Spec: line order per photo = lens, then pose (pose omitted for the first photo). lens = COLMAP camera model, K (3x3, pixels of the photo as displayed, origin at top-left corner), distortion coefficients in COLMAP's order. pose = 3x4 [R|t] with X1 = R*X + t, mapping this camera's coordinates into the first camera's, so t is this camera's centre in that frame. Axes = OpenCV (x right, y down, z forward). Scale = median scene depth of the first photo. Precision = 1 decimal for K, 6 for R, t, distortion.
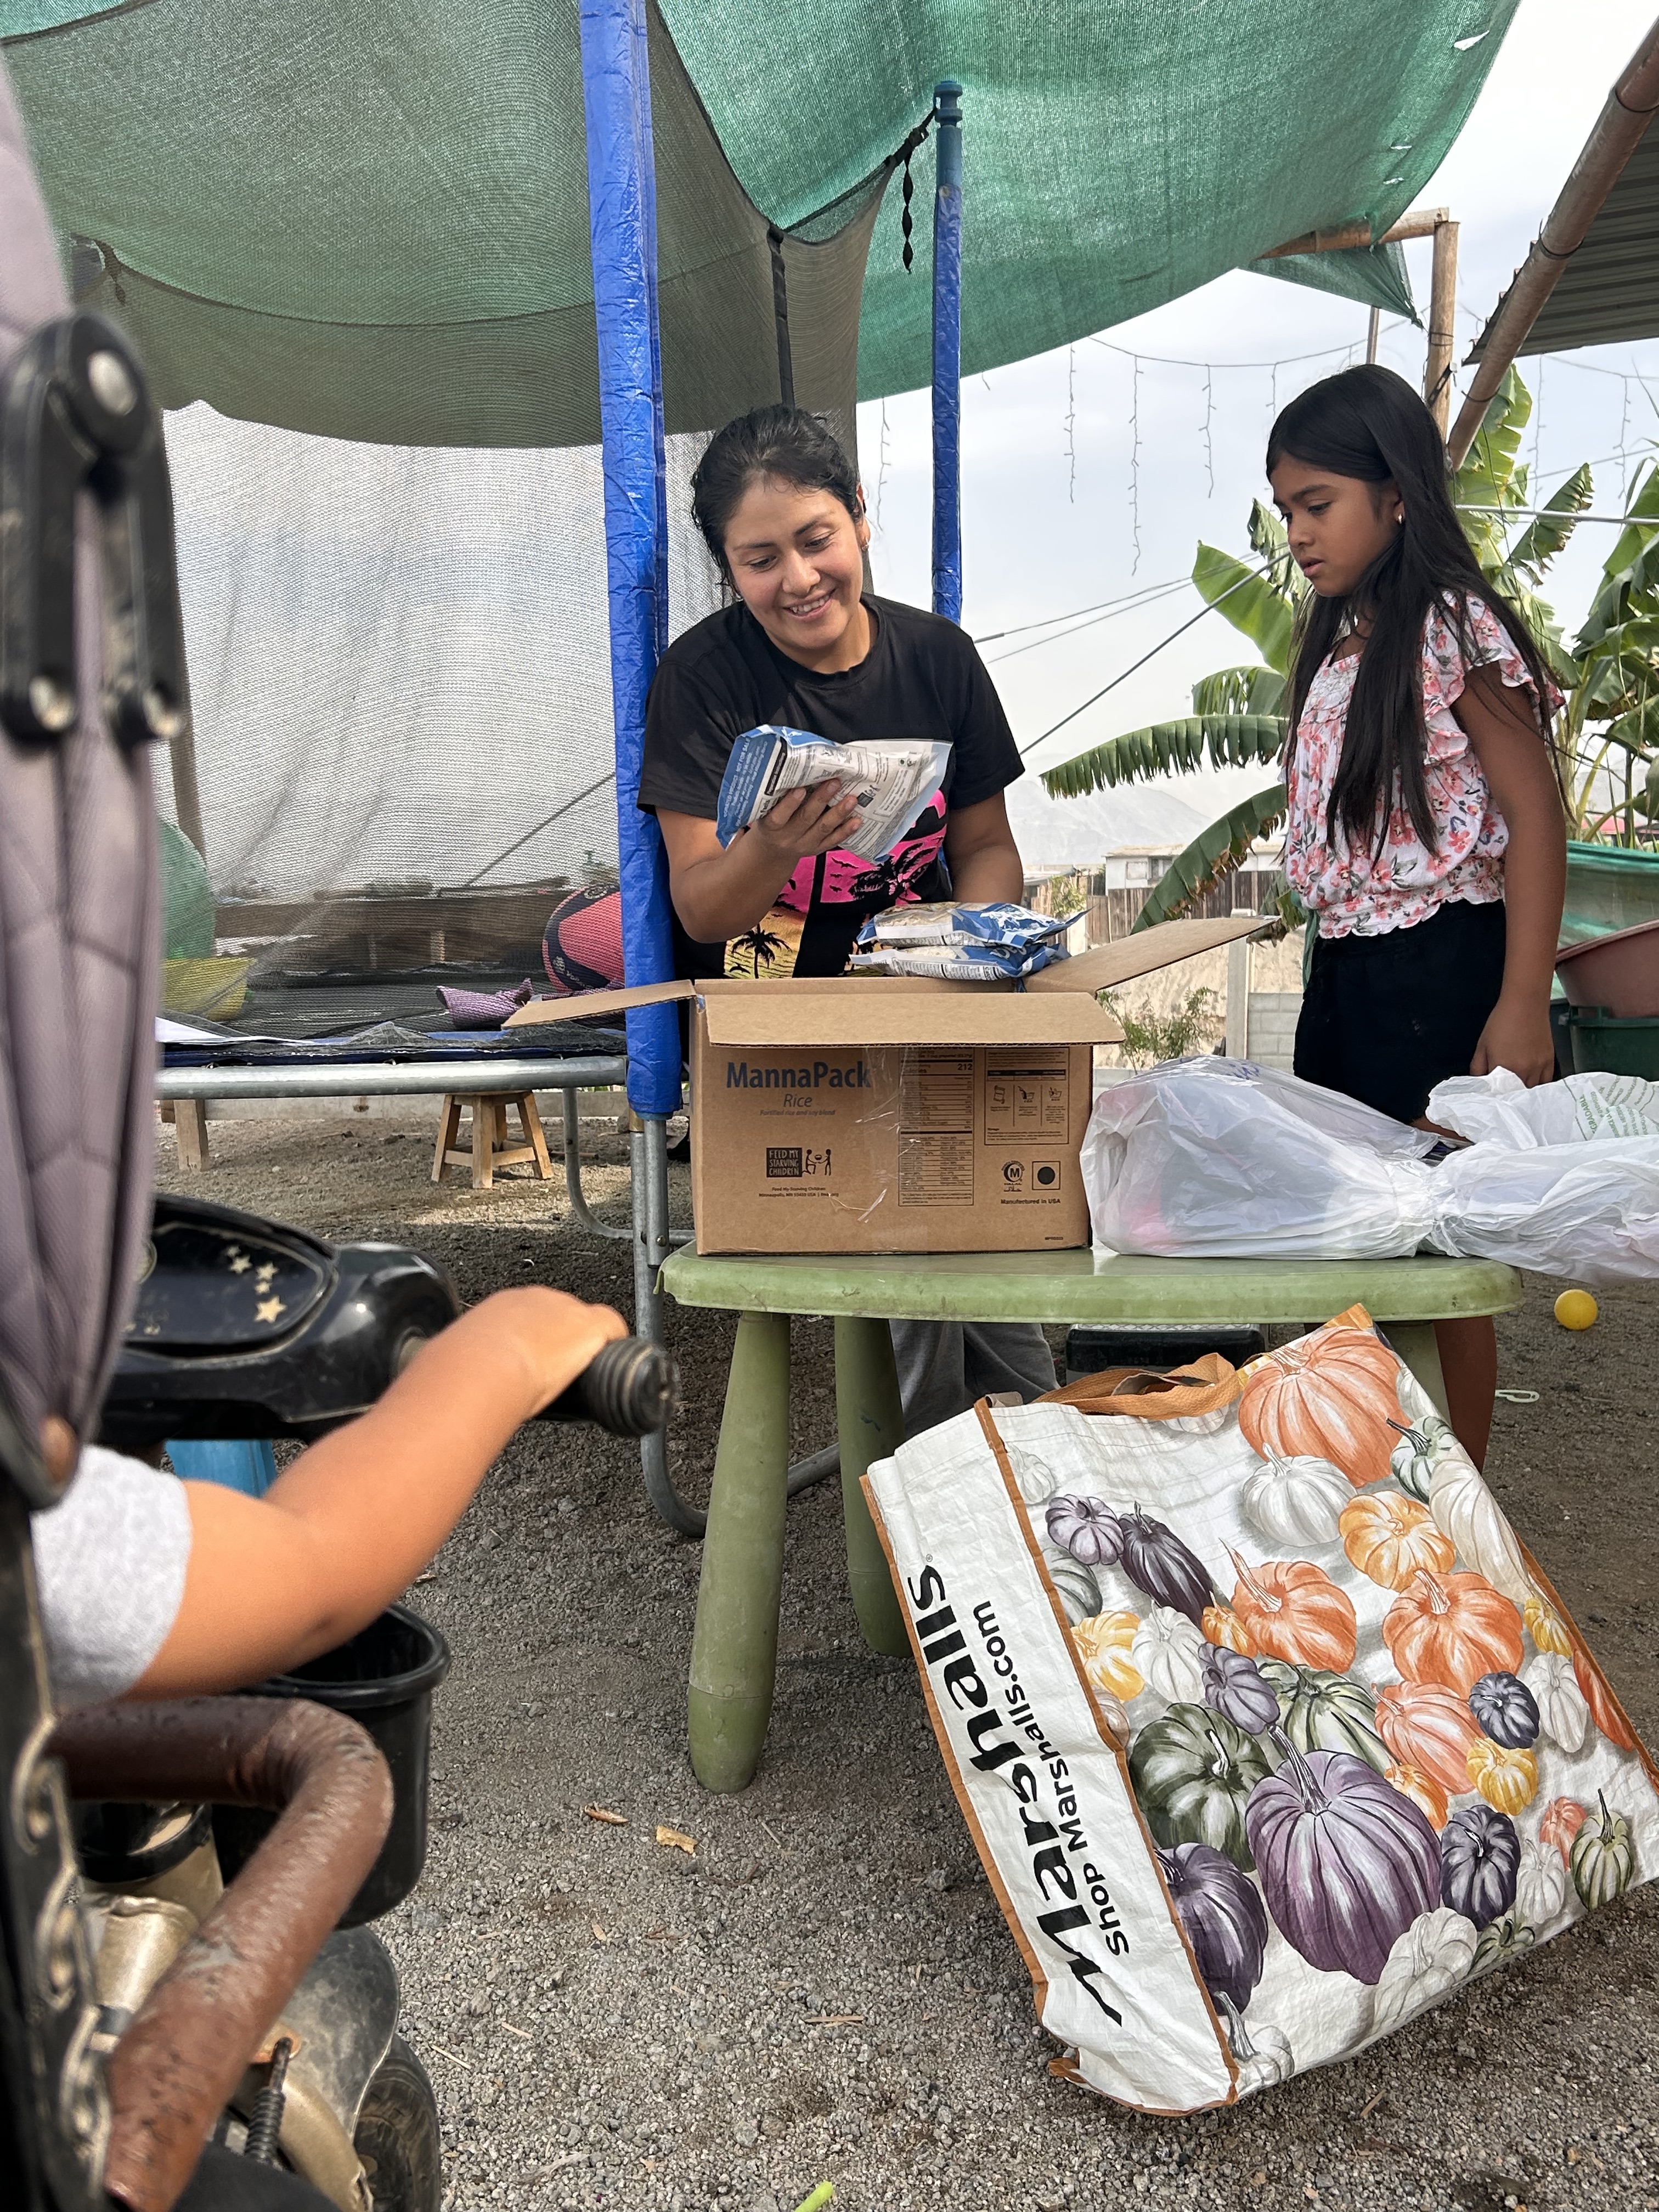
lens RADIAL K [[2107.5, 0, 778.4], [0, 2107.5, 1108.6], [0, 0, 1]] dist [0.124400, -0.324742]
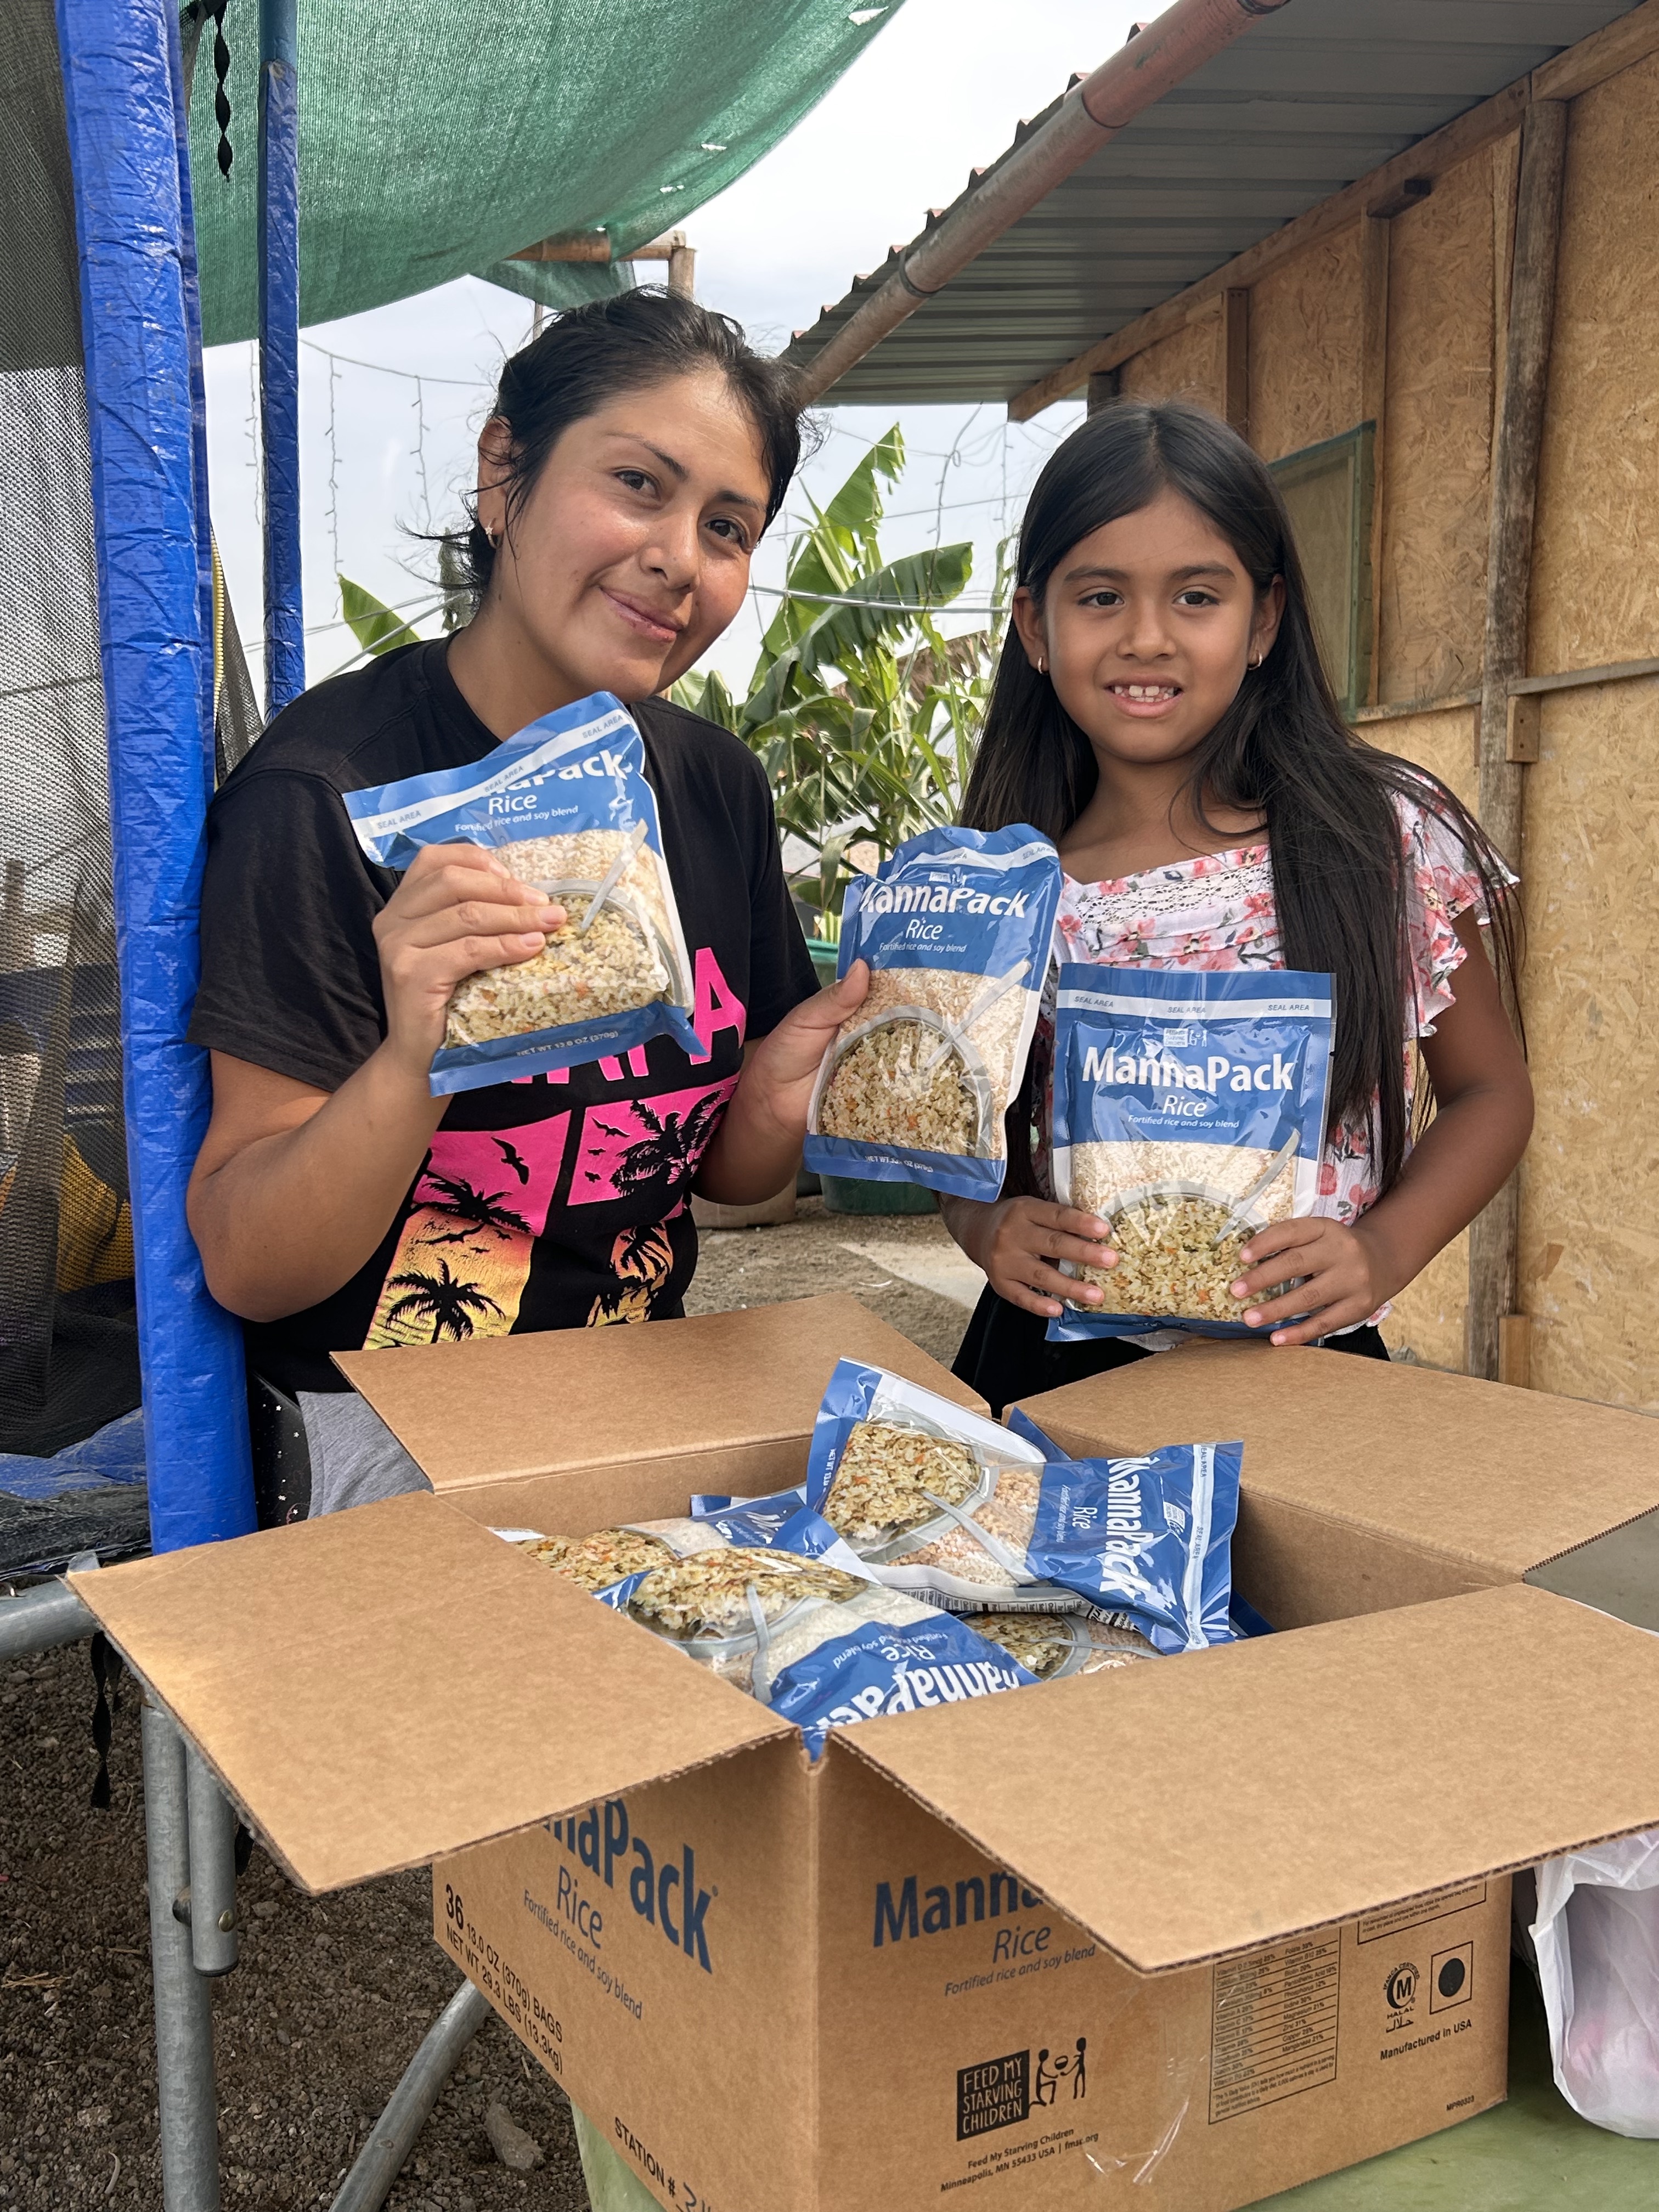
lens RADIAL K [[2147.1, 0, 795.1], [0, 2147.1, 1106.9], [0, 0, 1]] dist [-0.003182, 0.017064]
pose [[0.893808, -0.031638, 0.447332, -0.163335], [0.037920, 0.999268, -0.005092, -0.127487], [-0.446844, 0.021514, 0.894353, 0.488615]]
